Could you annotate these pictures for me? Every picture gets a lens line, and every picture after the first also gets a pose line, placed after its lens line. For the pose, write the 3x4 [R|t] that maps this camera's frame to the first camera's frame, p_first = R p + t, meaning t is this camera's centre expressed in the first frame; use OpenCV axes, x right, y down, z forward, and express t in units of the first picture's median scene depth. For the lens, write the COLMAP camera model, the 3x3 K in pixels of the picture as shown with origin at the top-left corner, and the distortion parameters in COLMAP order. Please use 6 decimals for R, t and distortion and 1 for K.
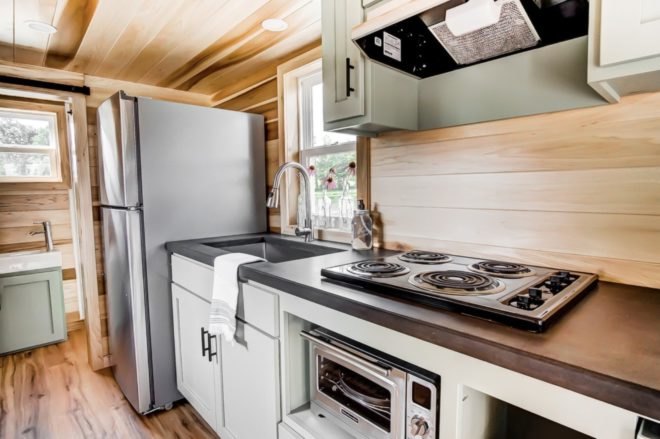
lens RADIAL K [[356.2, 0, 333.9], [0, 356.2, 220.0], [0, 0, 1]] dist [-0.018873, 0.002719]
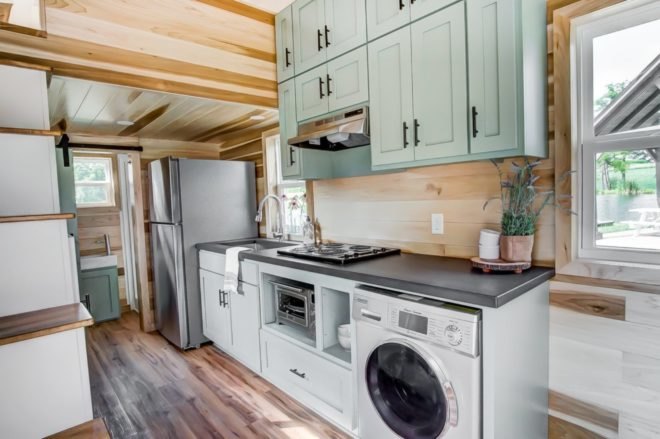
lens RADIAL K [[356.2, 0, 329.7], [0, 356.2, 218.3], [0, 0, 1]] dist [-0.018873, 0.002719]
pose [[0.999454, -0.025966, -0.020429, 0.174216], [0.025303, 0.999166, -0.032056, 0.011852], [0.021245, 0.031522, 0.999277, -0.599600]]
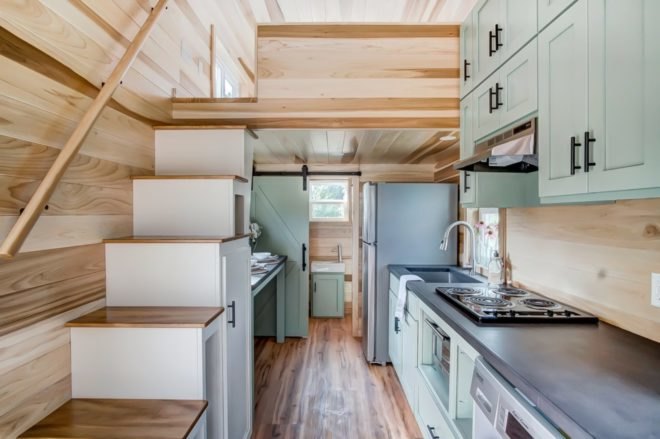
lens RADIAL K [[356.2, 0, 326.7], [0, 356.2, 220.3], [0, 0, 1]] dist [-0.018873, 0.002719]
pose [[0.729311, 0.023404, -0.683781, 0.447603], [-0.072633, 0.996416, -0.043365, -0.051030], [0.680316, 0.081292, 0.728397, -0.437088]]
